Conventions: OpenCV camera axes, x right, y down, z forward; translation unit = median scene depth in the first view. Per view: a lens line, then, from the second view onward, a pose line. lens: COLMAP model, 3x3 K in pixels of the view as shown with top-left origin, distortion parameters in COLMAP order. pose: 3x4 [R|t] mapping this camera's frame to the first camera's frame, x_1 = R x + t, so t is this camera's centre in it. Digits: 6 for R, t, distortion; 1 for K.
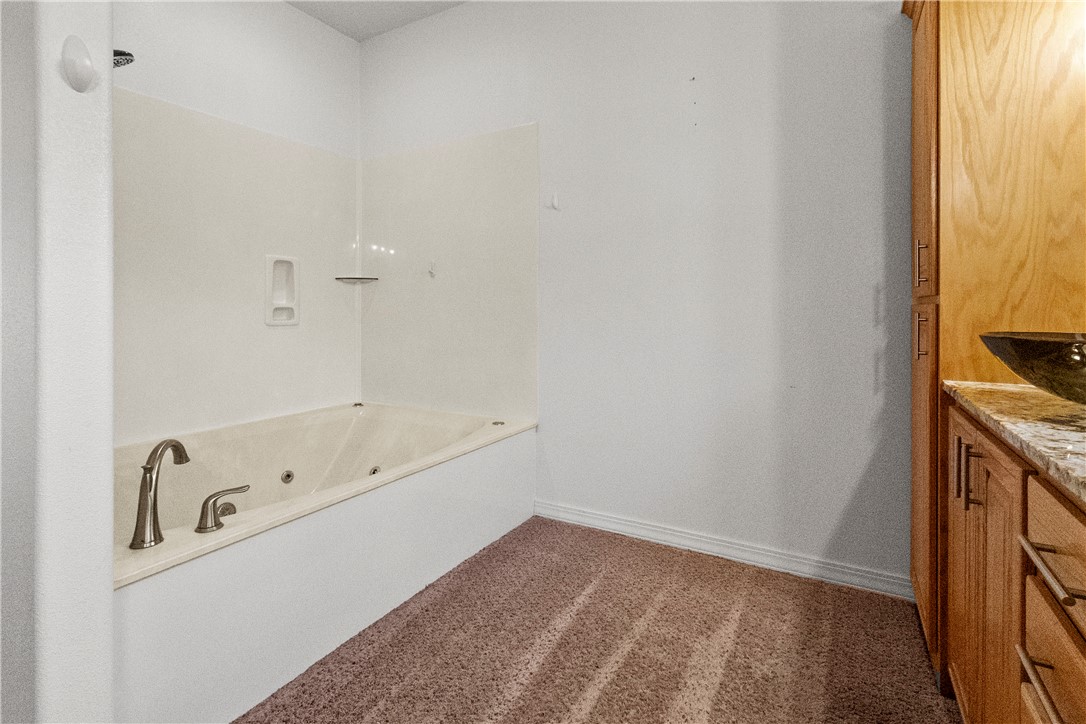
lens RADIAL K [[519.1, 0, 543.1], [0, 519.1, 306.0], [0, 0, 1]] dist [0.000284, -0.000070]
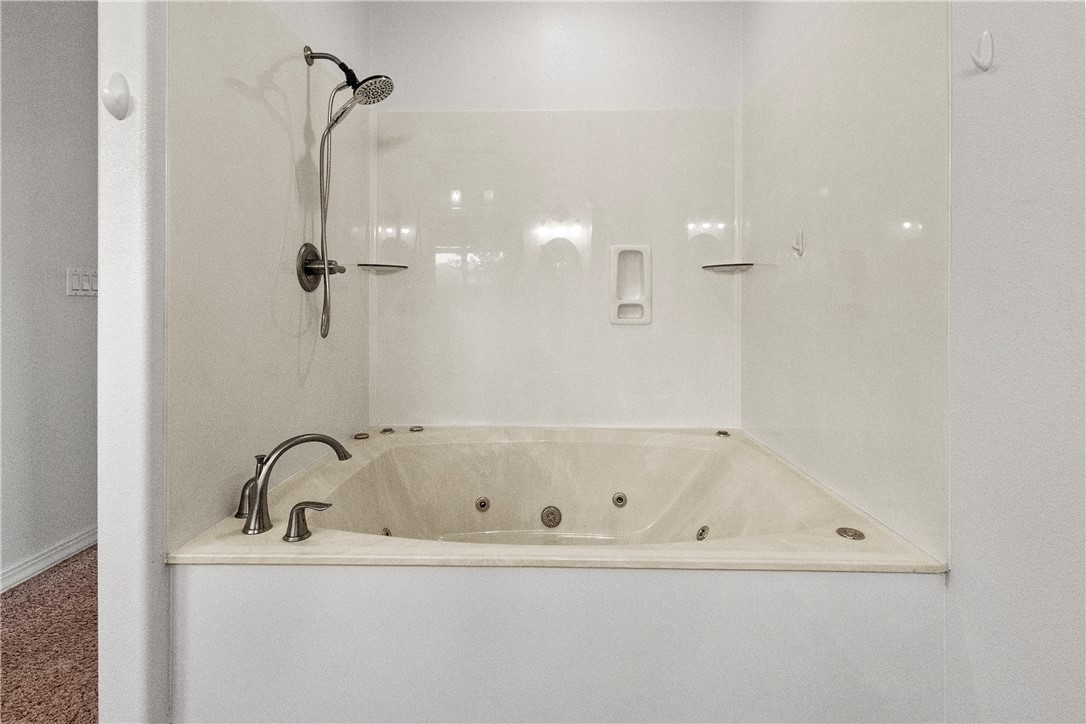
lens RADIAL K [[526.7, 0, 543.0], [0, 526.7, 298.6], [0, 0, 1]] dist [0.000709, -0.000100]
pose [[0.483813, -0.004046, -0.875162, 0.213089], [0.002511, 0.999992, -0.003235, -0.003527], [0.875168, -0.000632, 0.483819, 0.459987]]
